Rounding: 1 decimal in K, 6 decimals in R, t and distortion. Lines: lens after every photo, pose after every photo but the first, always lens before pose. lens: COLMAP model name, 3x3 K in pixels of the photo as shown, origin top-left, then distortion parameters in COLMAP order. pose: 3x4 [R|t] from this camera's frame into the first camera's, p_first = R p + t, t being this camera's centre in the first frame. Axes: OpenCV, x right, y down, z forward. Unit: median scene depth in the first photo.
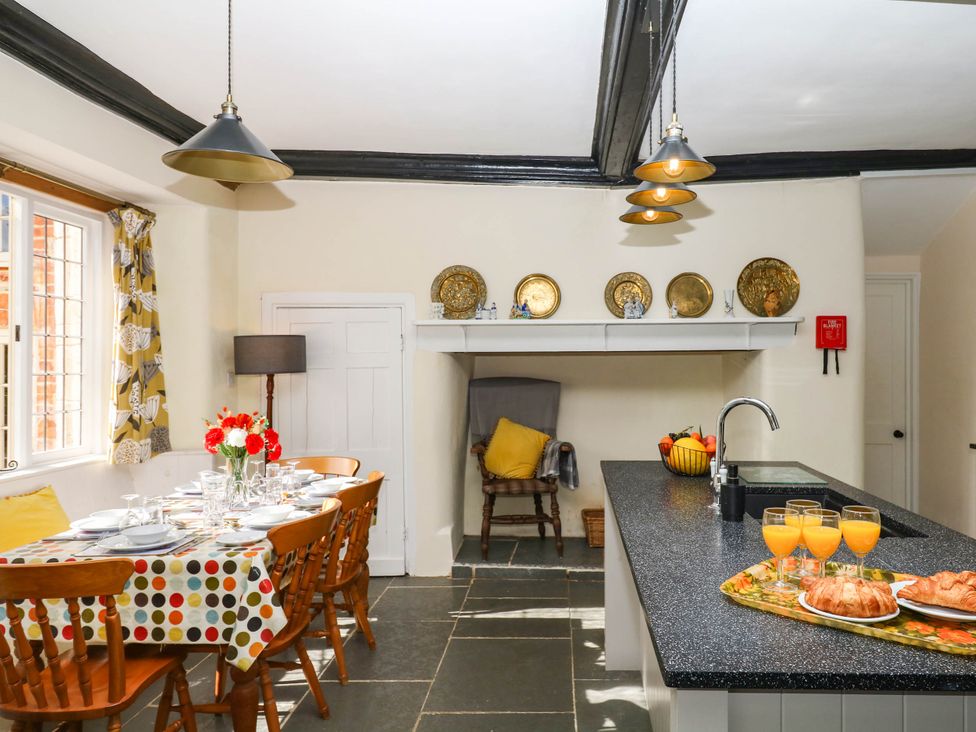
lens RADIAL K [[696.6, 0, 488.0], [0, 696.6, 366.0], [0, 0, 1]] dist [0.007992, -0.001002]
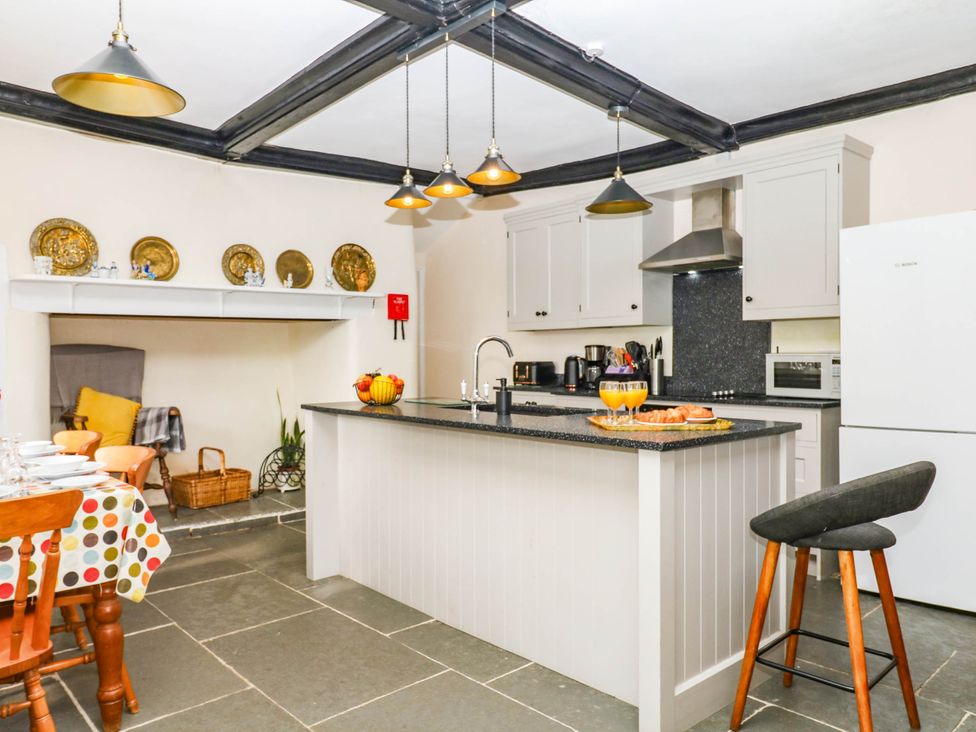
lens RADIAL K [[709.5, 0, 488.0], [0, 709.5, 366.0], [0, 0, 1]] dist [-0.001396, -0.181040]
pose [[0.666447, -0.012500, 0.745448, -0.392358], [0.005751, 0.999916, 0.011626, 0.048865], [-0.745530, -0.003461, 0.666463, -0.014407]]
